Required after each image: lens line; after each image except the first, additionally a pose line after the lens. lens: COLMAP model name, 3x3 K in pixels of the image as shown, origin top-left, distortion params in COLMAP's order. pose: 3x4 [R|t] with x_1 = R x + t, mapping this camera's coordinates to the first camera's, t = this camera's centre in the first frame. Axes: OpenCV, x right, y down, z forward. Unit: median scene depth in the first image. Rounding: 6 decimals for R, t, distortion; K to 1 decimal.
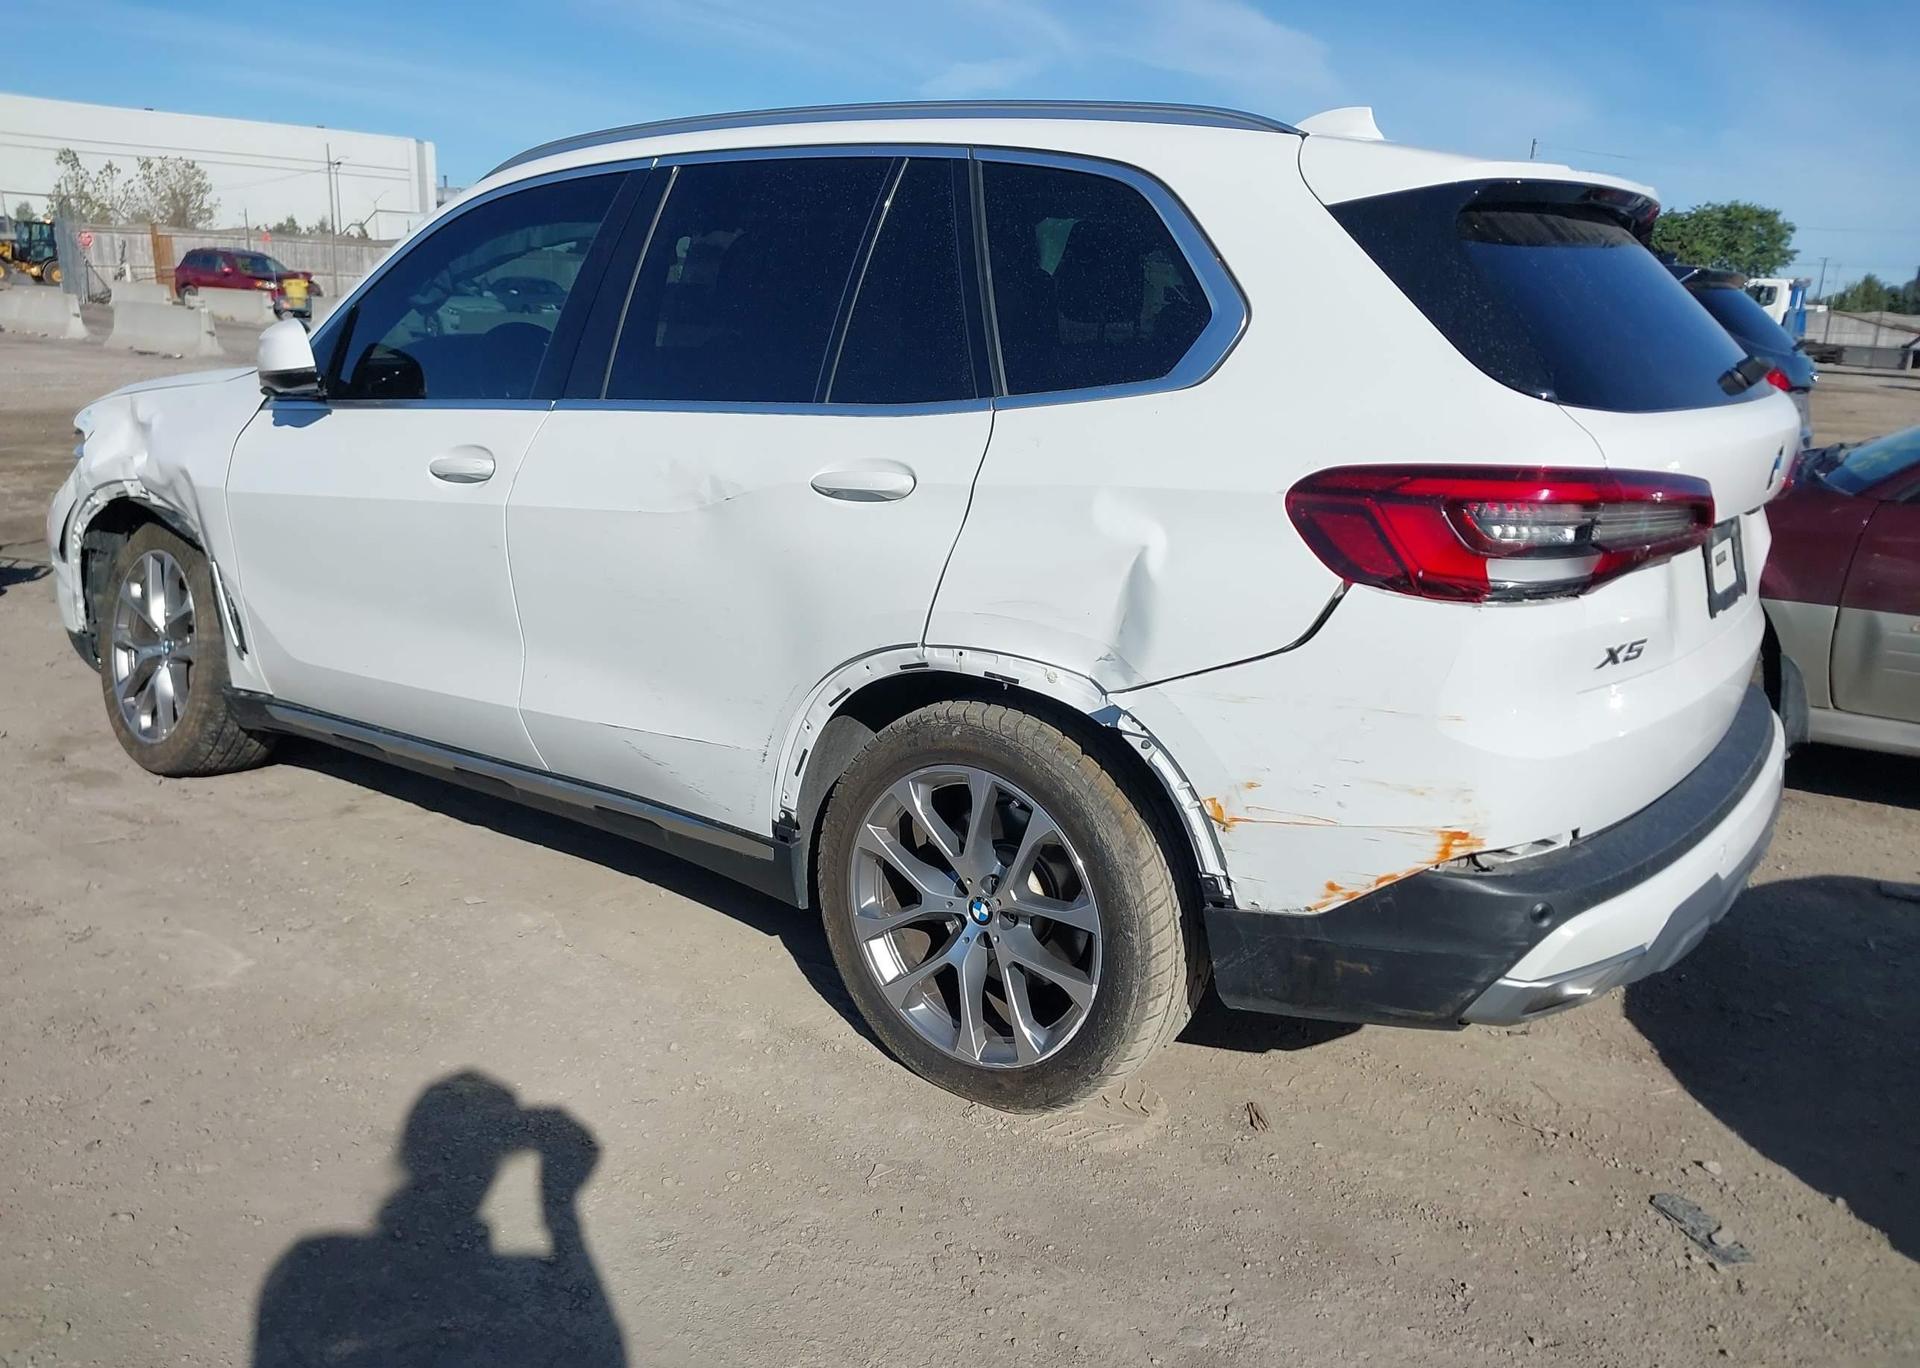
lens RADIAL K [[1481.6, 0, 887.6], [0, 1481.6, 784.5], [0, 0, 1]] dist [0.052928, -0.064929]
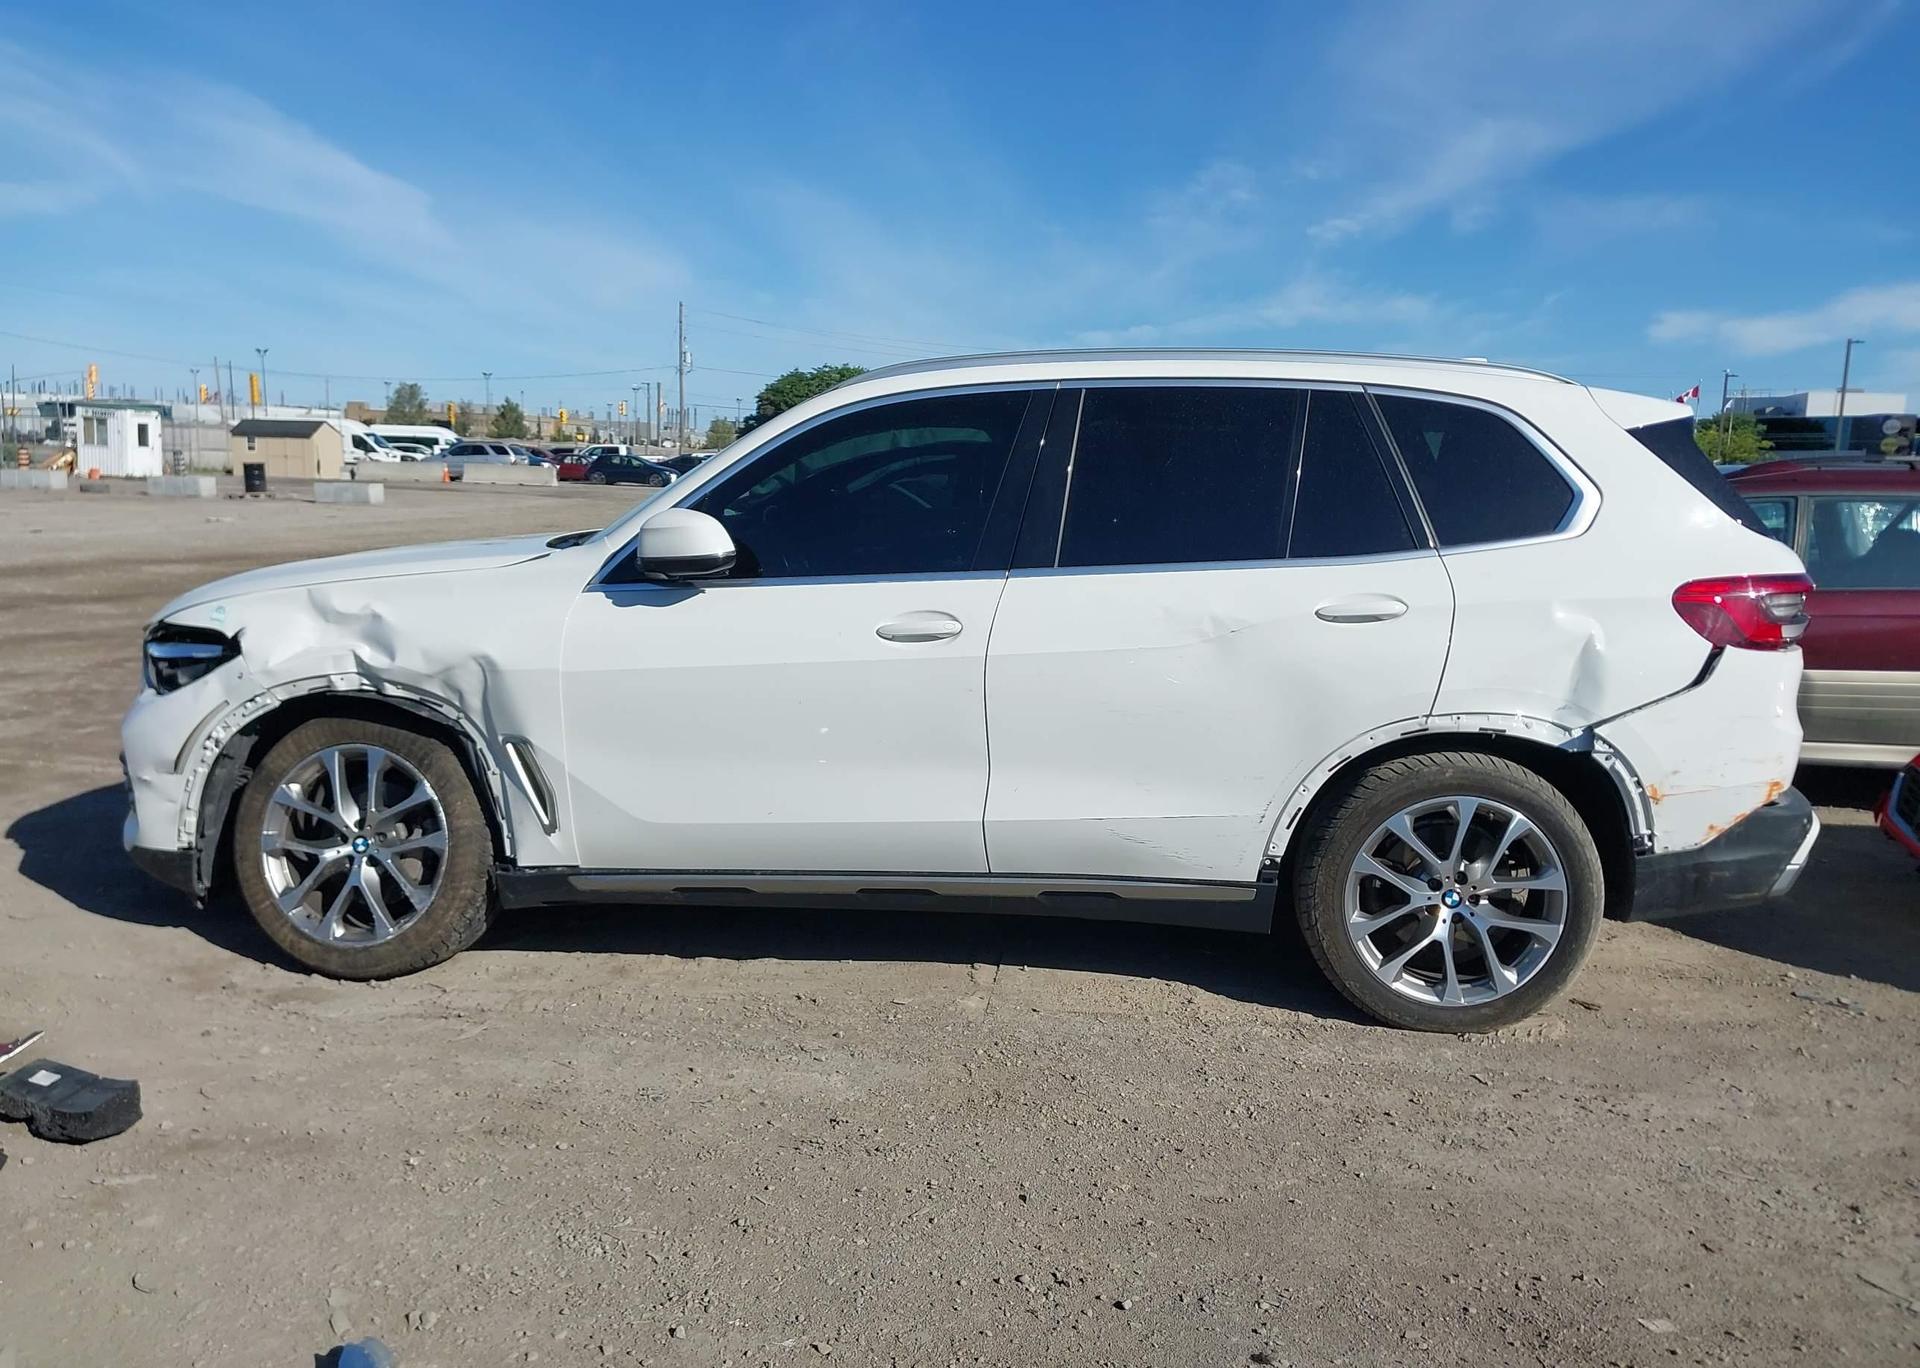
lens RADIAL K [[1471.9, 0, 962.3], [0, 1471.9, 712.0], [0, 0, 1]] dist [0.044987, -0.064580]
pose [[0.853926, -0.110596, 0.508507, -1.068752], [0.171256, 0.982450, -0.073912, -0.067465], [-0.491408, 0.150200, 0.857880, -0.017351]]
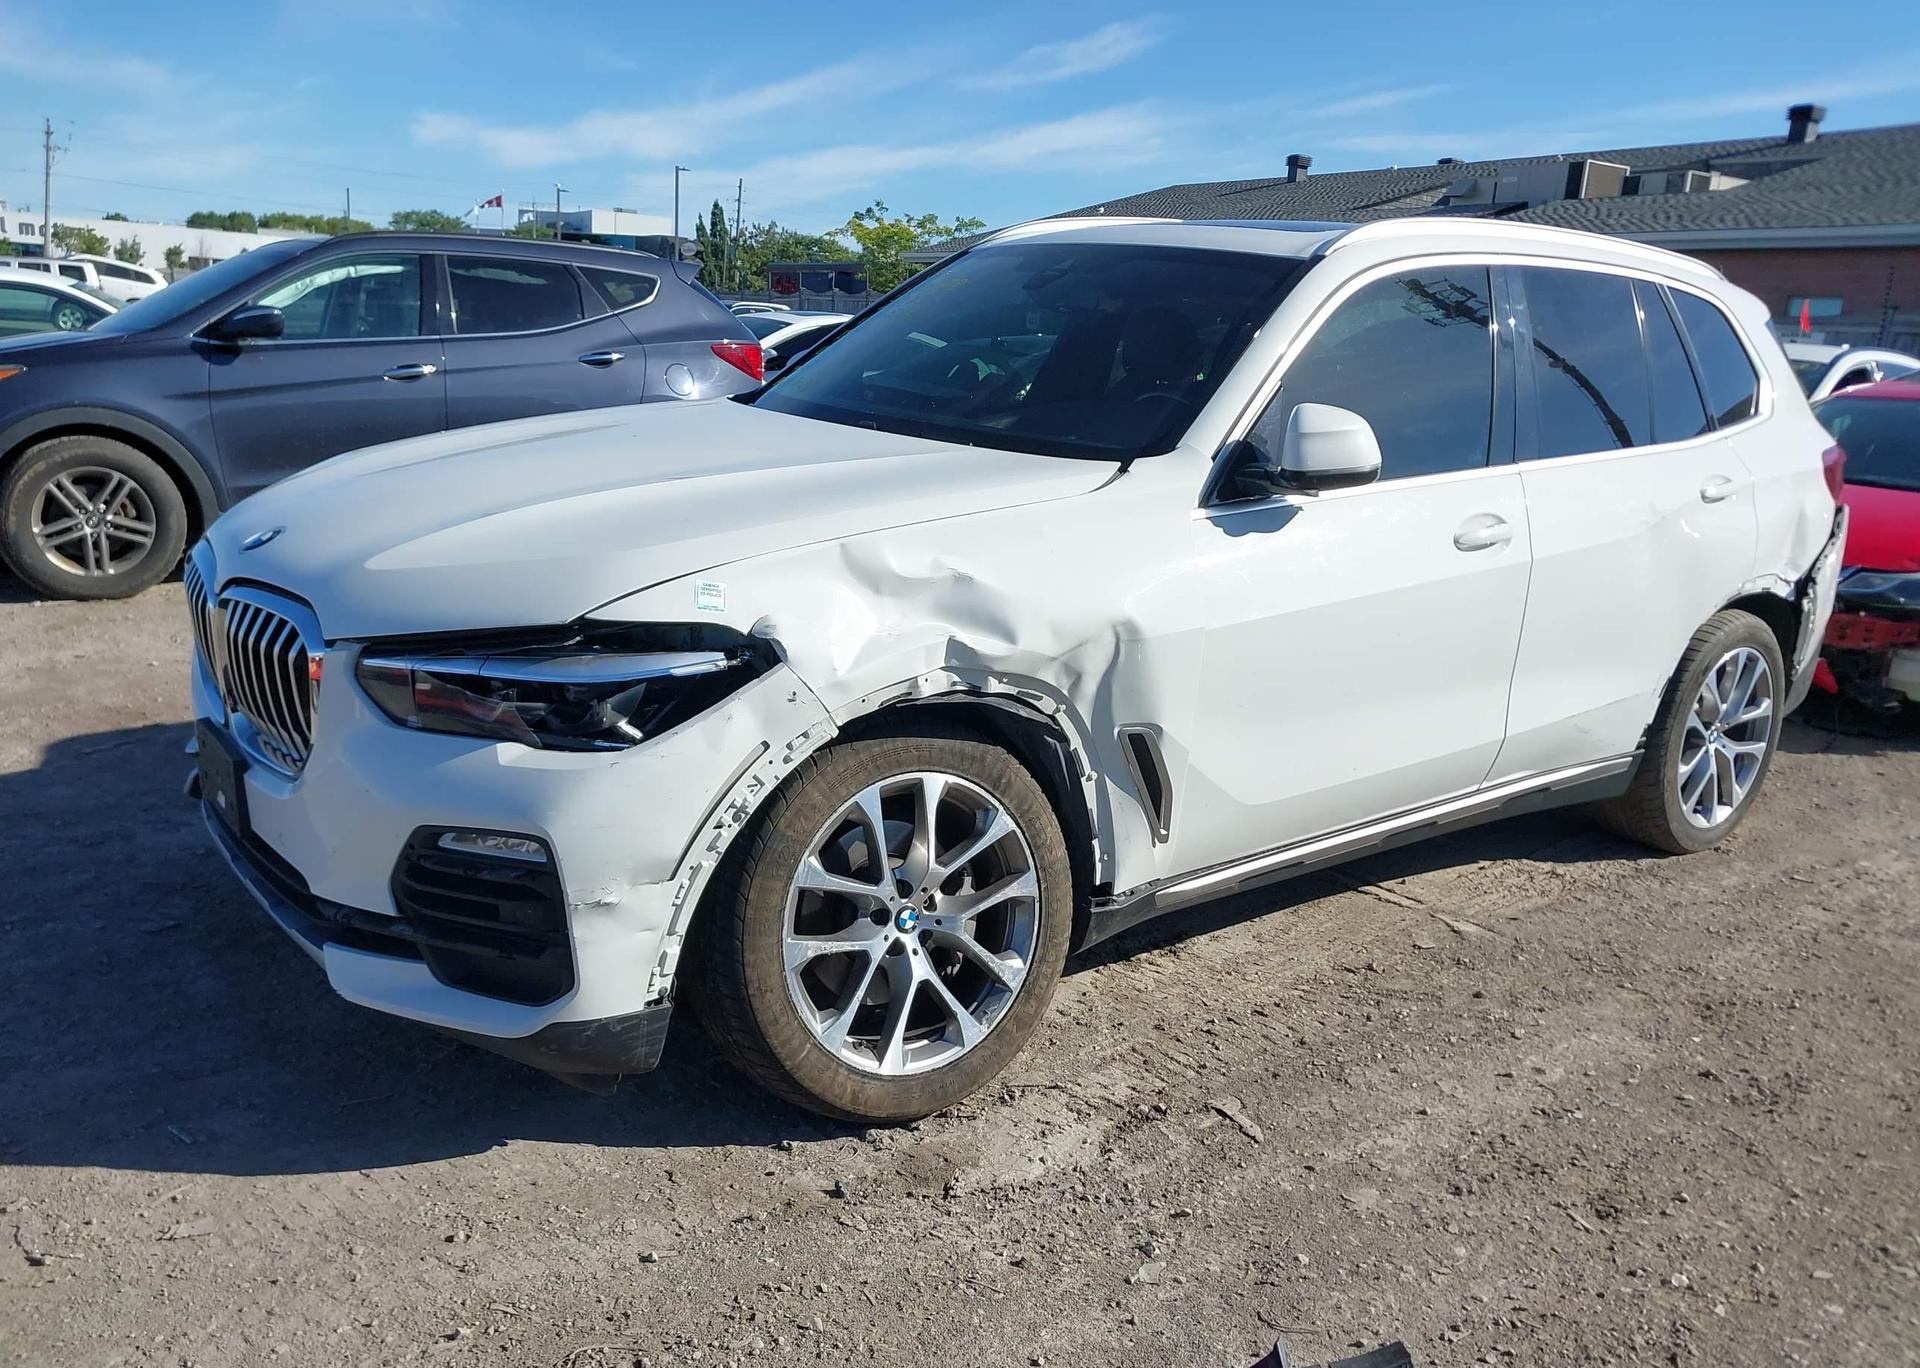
lens RADIAL K [[1495.9, 0, 1006.3], [0, 1495.9, 689.0], [0, 0, 1]] dist [0.033260, -0.036051]
pose [[0.244873, -0.255812, 0.935199, -1.783698], [0.239857, 0.950566, 0.197211, -0.515279], [-0.939418, 0.176022, 0.294127, 1.293696]]
